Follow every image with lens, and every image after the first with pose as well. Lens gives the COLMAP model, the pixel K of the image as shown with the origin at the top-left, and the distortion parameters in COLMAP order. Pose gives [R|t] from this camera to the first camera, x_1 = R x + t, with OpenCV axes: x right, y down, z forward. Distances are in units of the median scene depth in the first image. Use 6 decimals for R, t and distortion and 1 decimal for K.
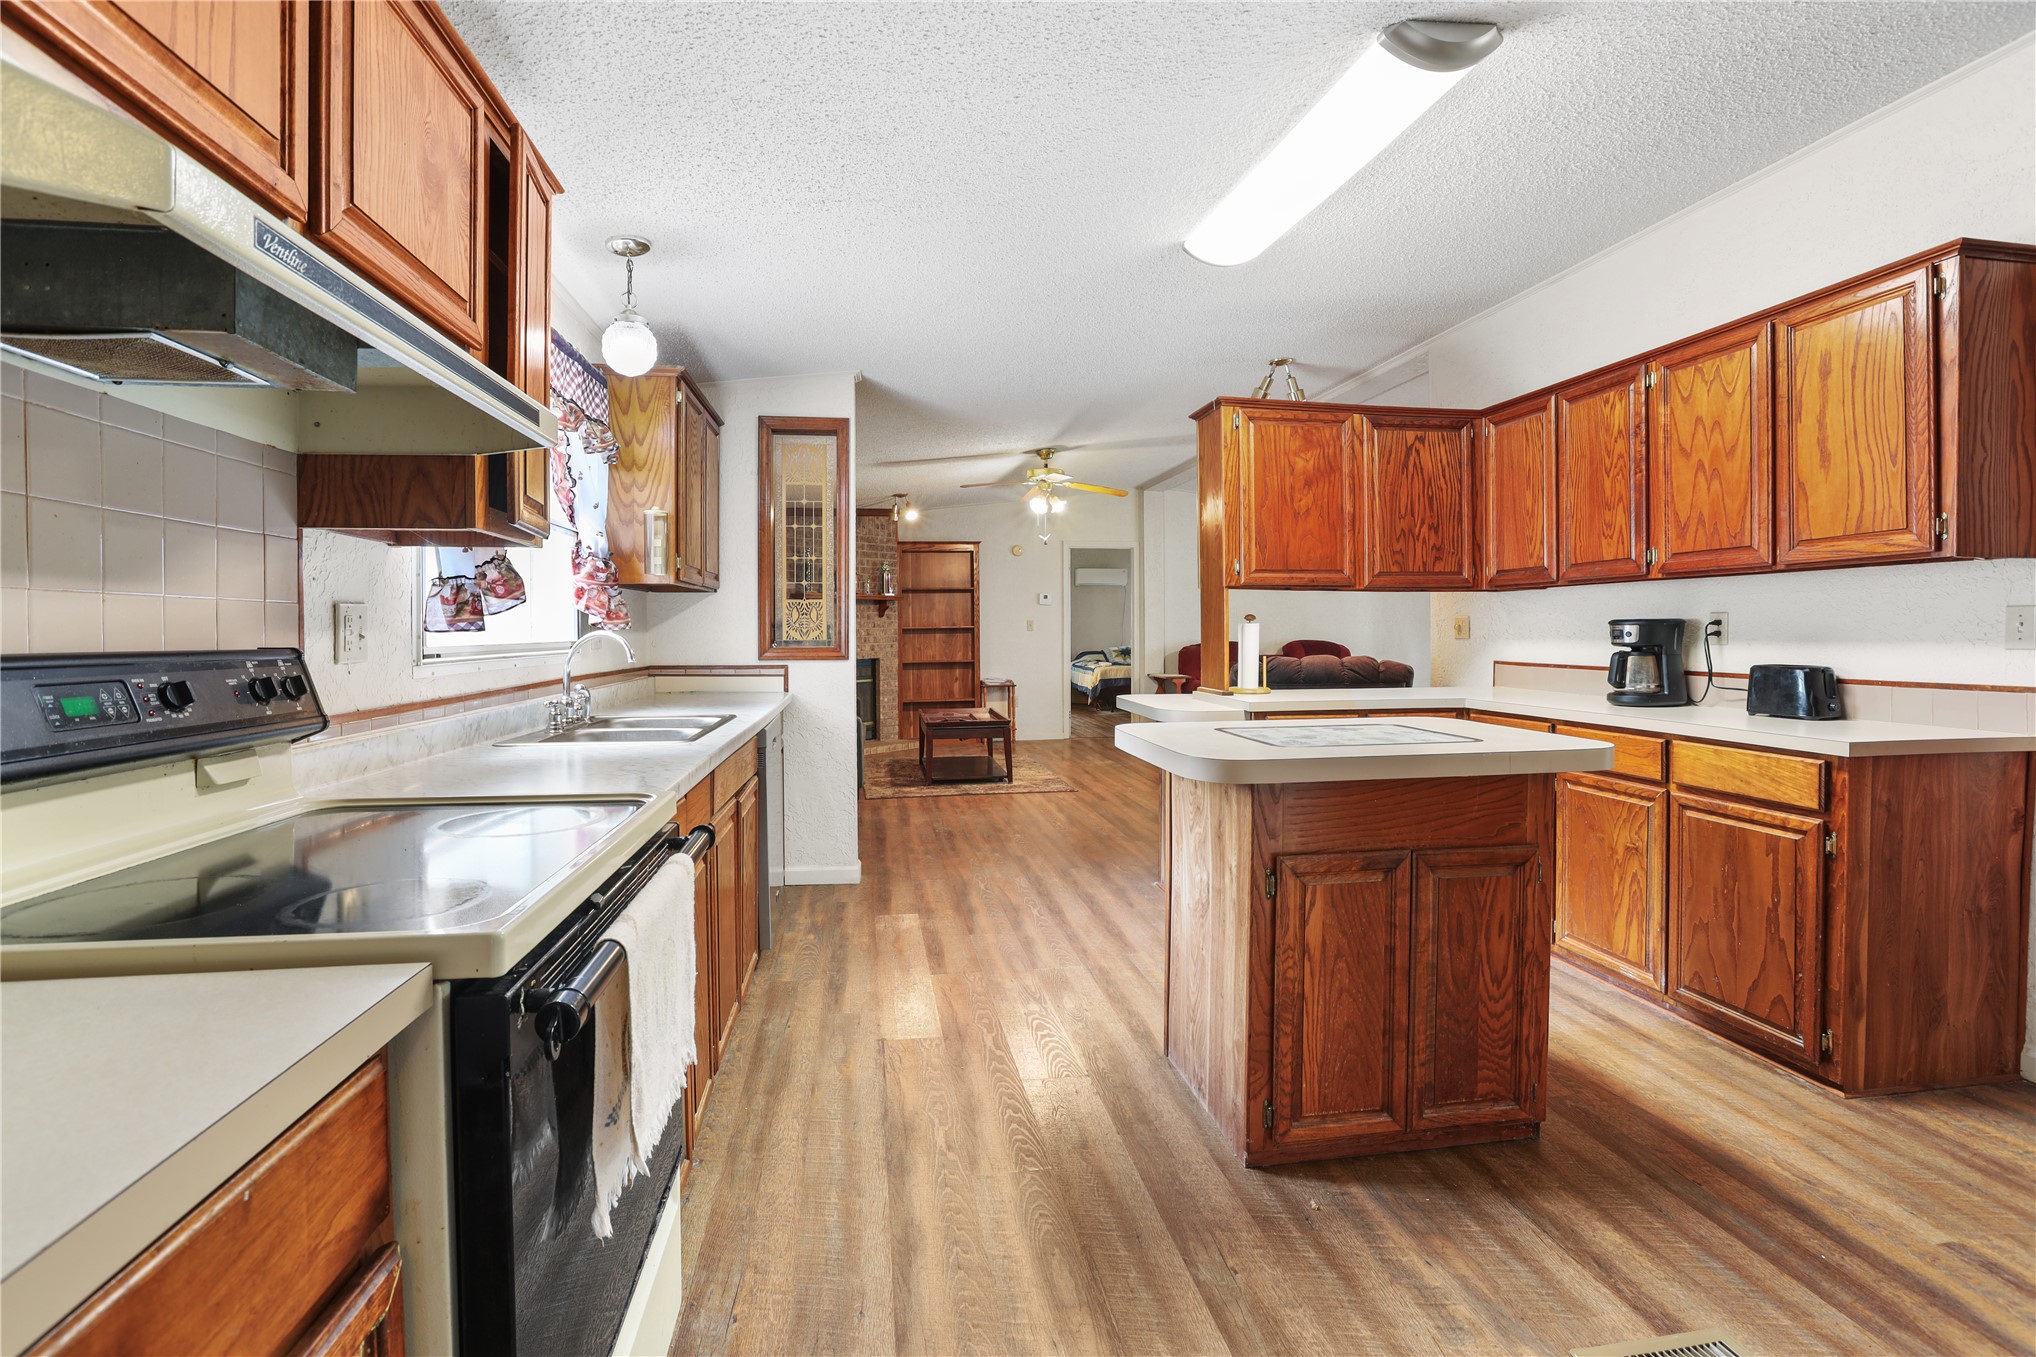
lens RADIAL K [[938.9, 0, 1003.0], [0, 938.9, 637.3], [0, 0, 1]] dist [-0.042547, 0.009577]
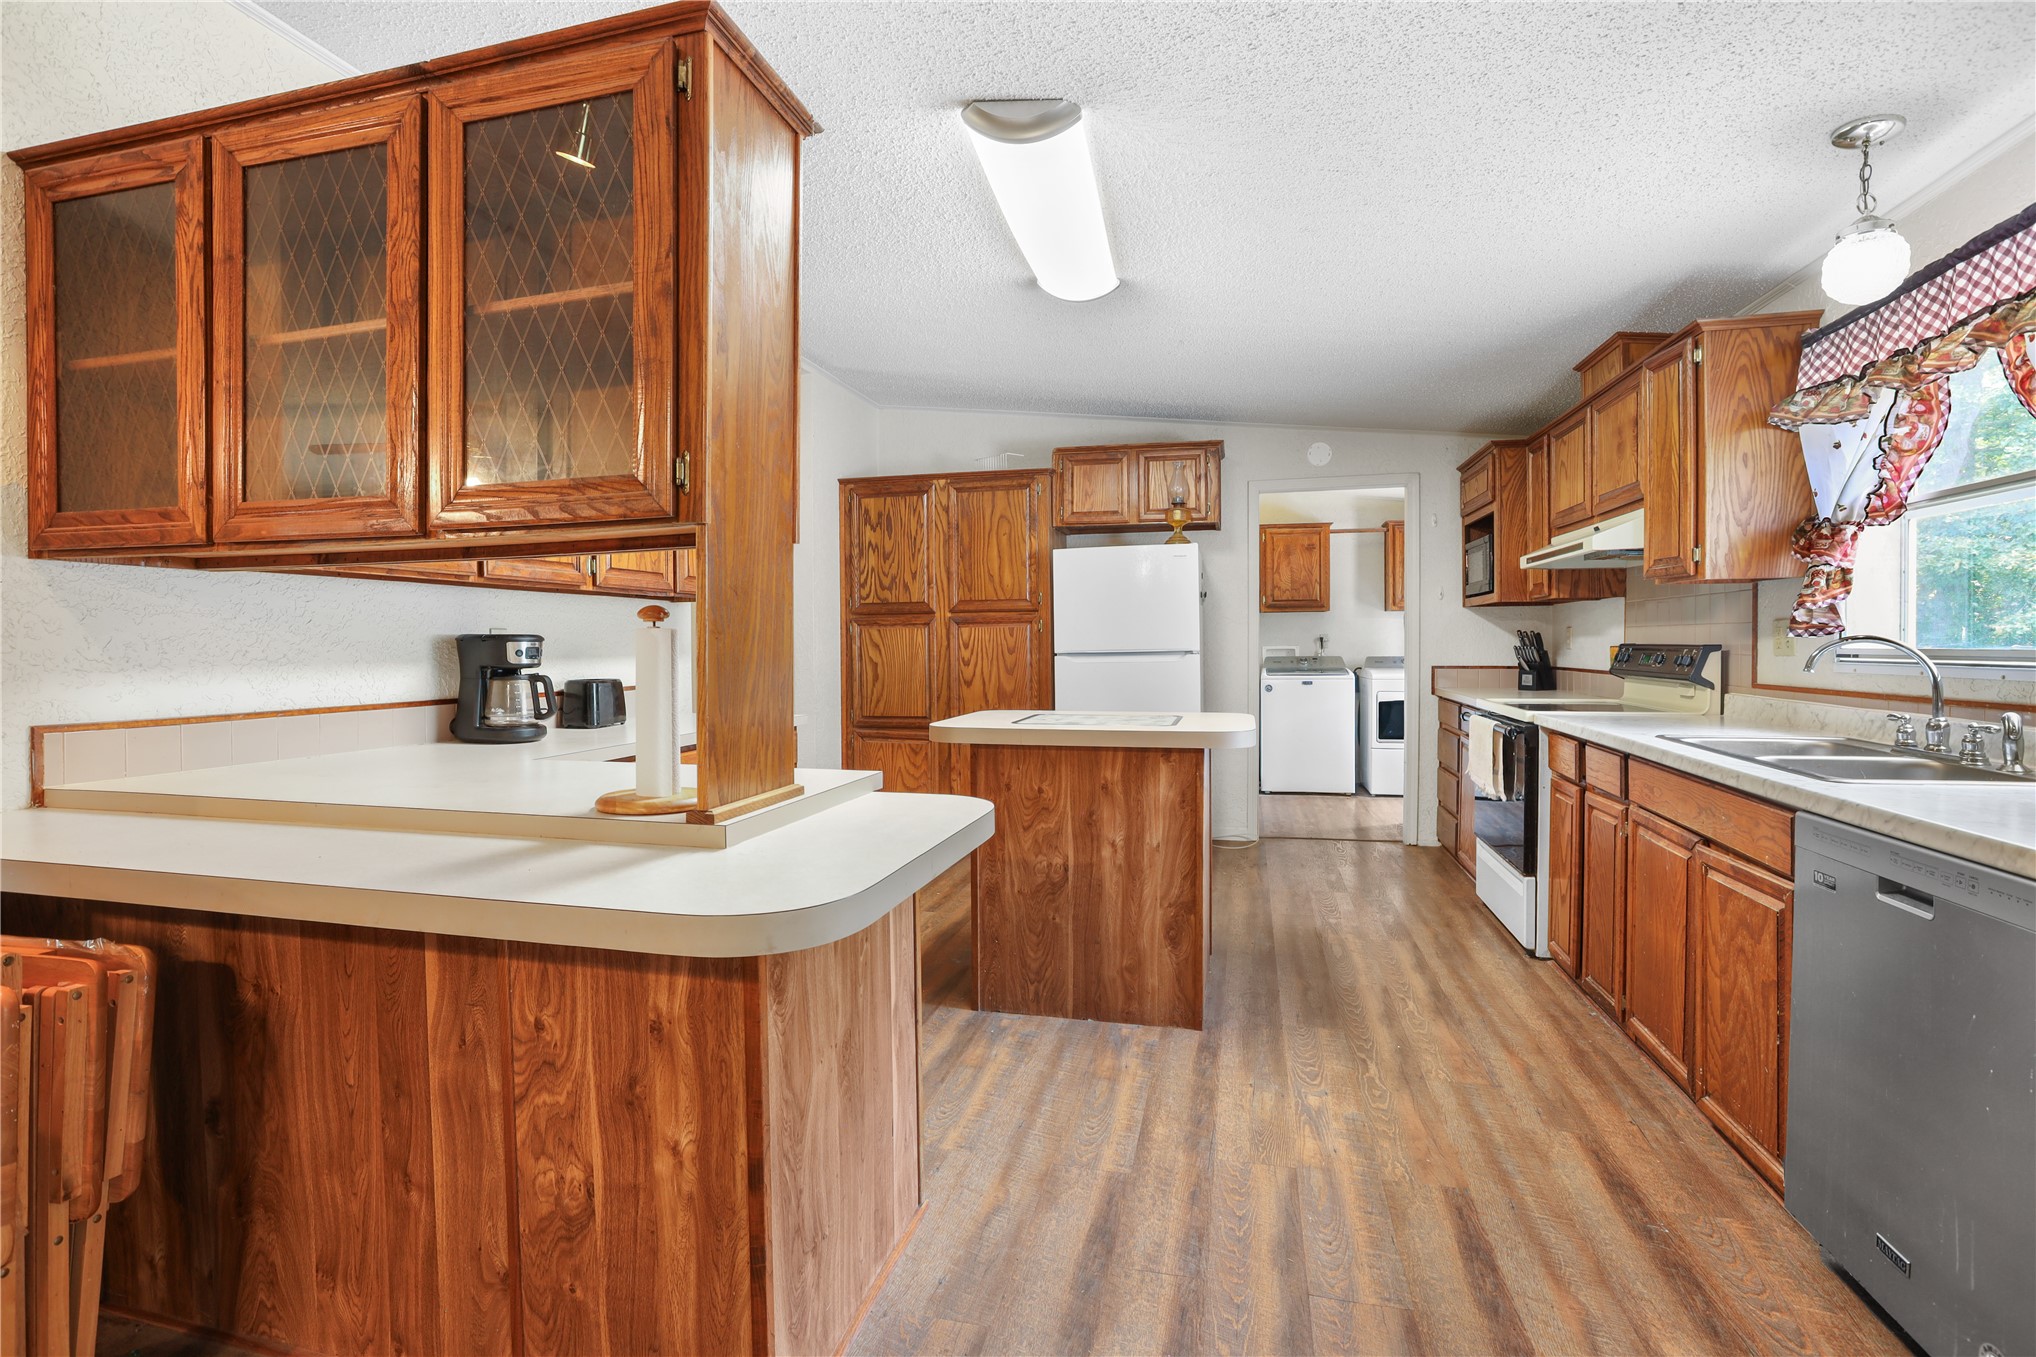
lens RADIAL K [[938.9, 0, 1003.0], [0, 938.9, 637.3], [0, 0, 1]] dist [-0.042547, 0.009577]
pose [[-0.922249, 0.012607, 0.386390, -0.037616], [0.012512, 0.999918, -0.002762, -0.013371], [-0.386394, 0.002287, -0.922331, 2.022155]]
